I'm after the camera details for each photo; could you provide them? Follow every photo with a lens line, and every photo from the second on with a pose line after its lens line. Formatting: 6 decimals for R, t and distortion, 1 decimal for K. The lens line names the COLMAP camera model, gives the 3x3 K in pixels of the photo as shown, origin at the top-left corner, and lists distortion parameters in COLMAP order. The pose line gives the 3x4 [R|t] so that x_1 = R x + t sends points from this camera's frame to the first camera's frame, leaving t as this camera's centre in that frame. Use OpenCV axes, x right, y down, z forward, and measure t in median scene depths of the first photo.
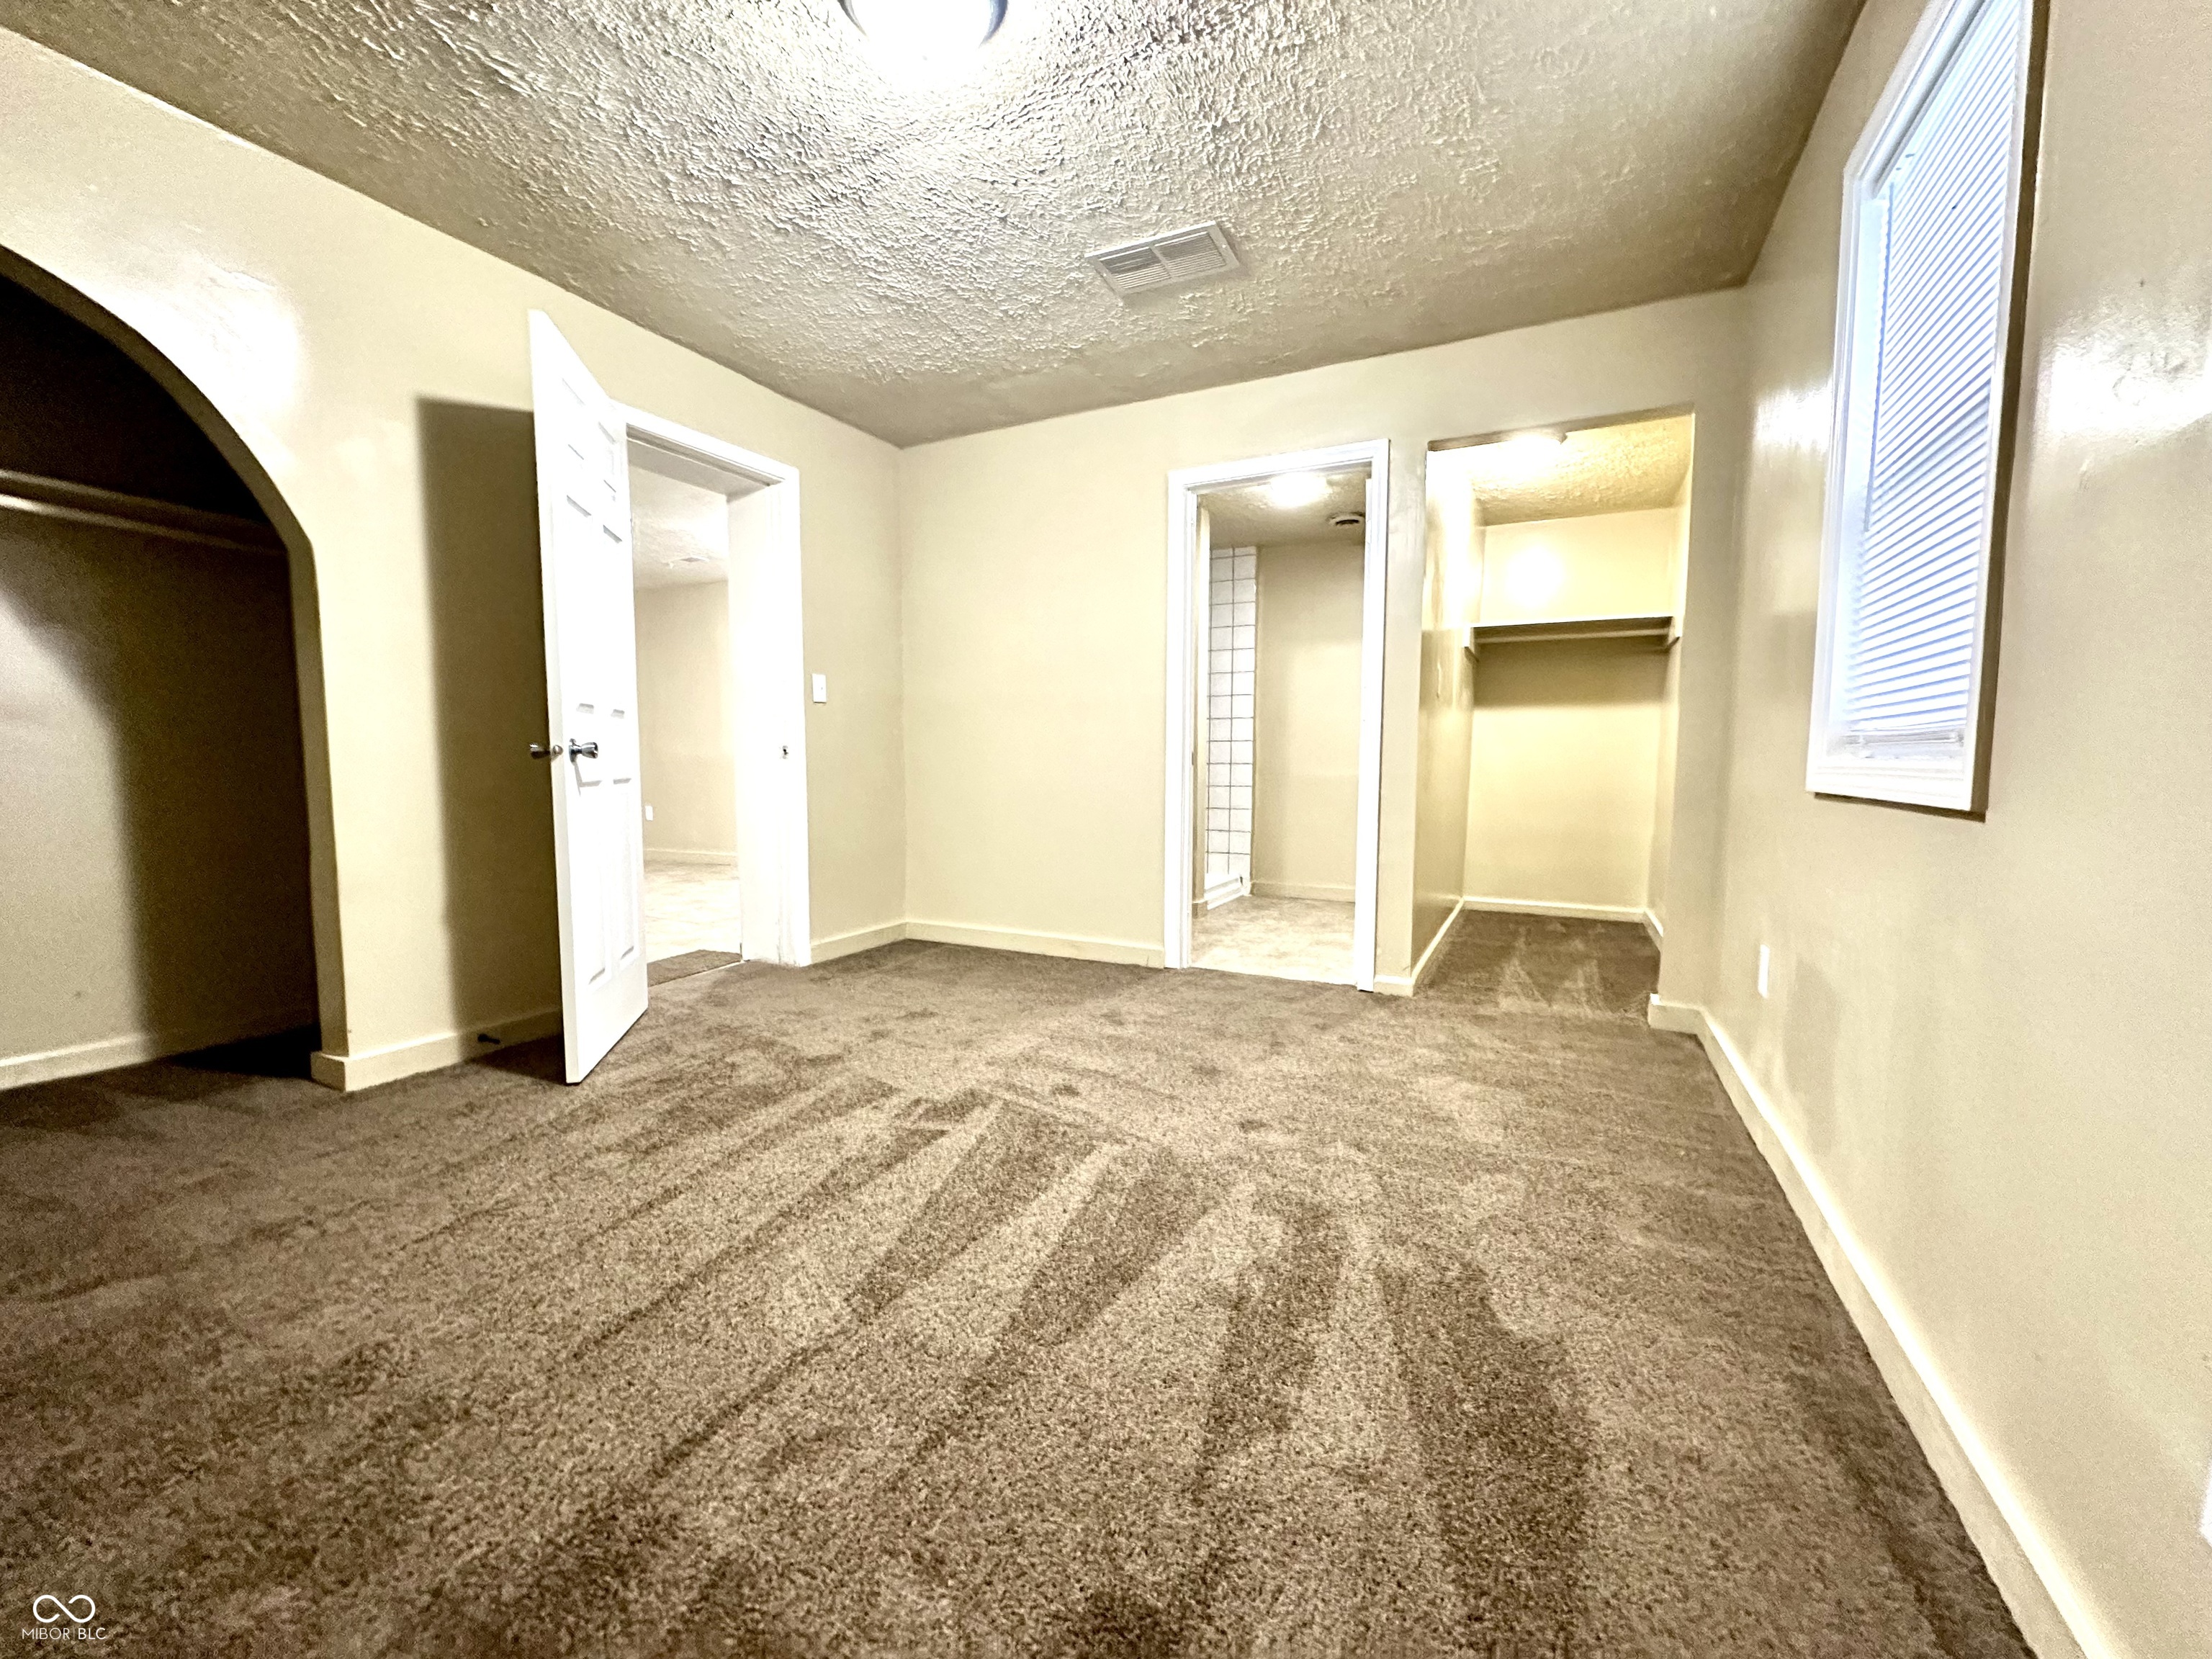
lens RADIAL K [[881.8, 0, 1111.3], [0, 881.8, 829.8], [0, 0, 1]] dist [-0.001729, 0.000090]
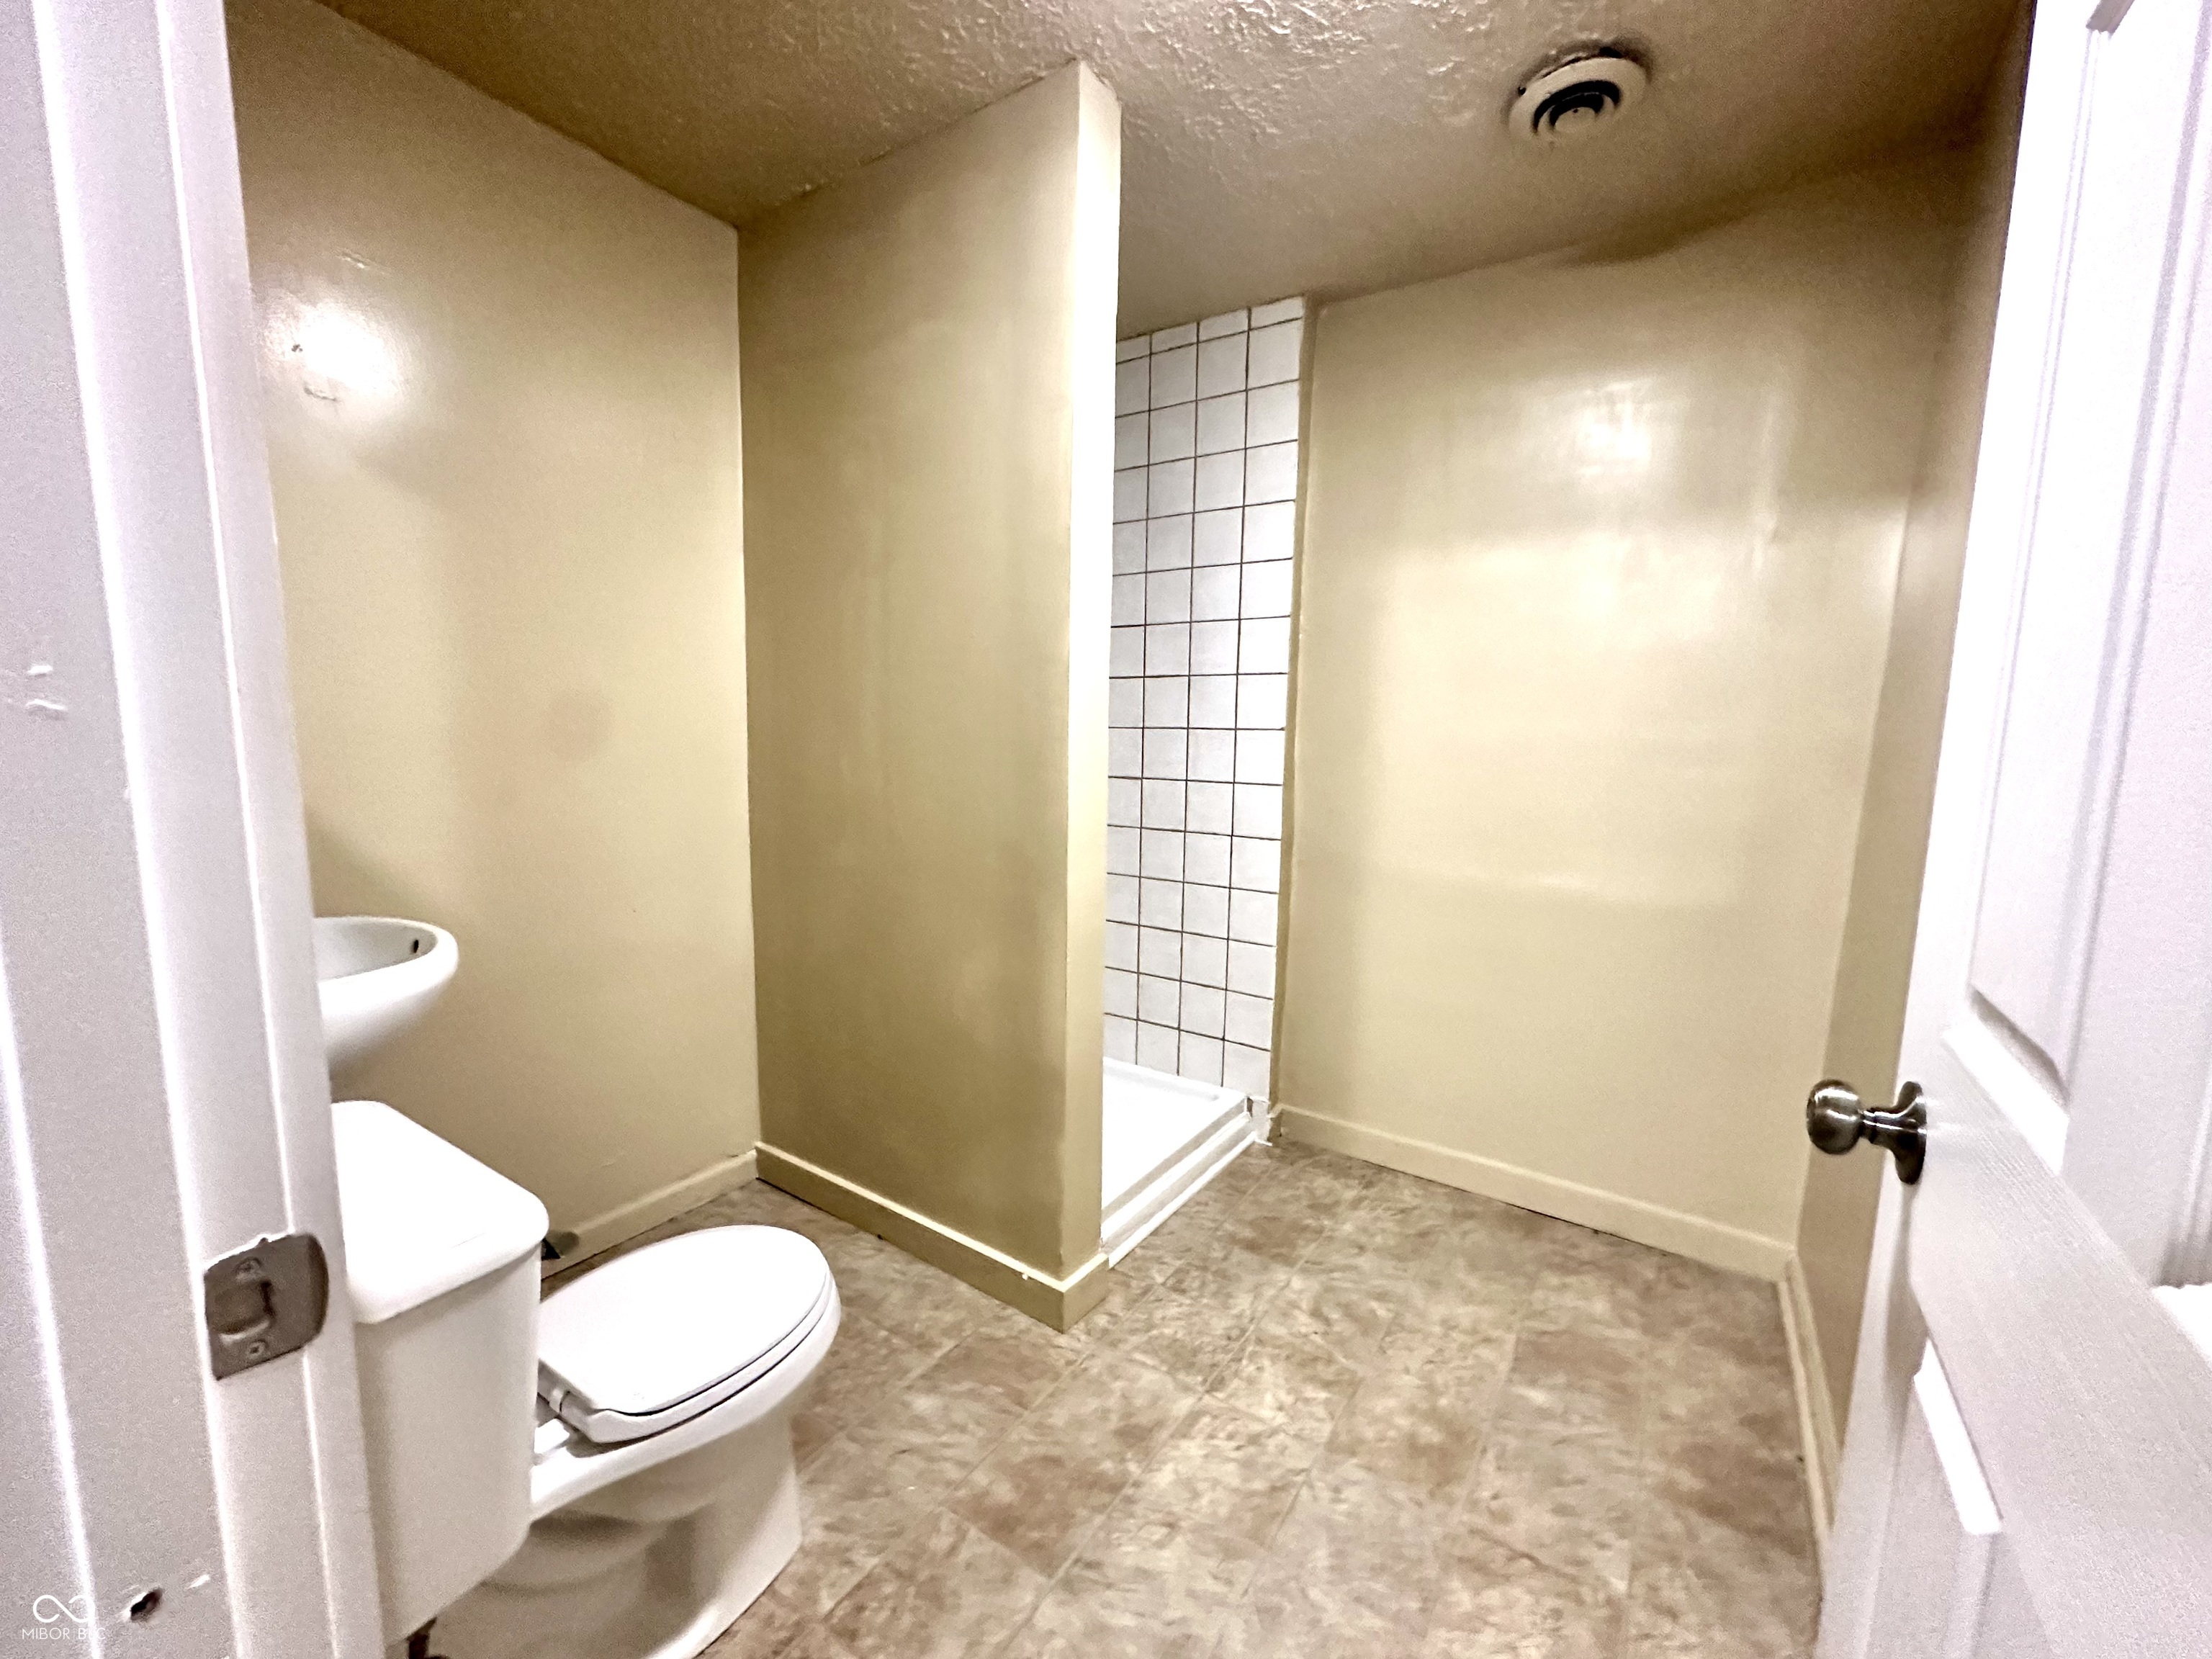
lens RADIAL K [[881.8, 0, 1103.4], [0, 881.8, 841.1], [0, 0, 1]] dist [-0.001729, 0.000090]
pose [[0.990854, 0.025551, -0.132498, 0.131544], [-0.020097, 0.998901, 0.042337, -0.090422], [0.133434, -0.039287, 0.990279, 0.575717]]
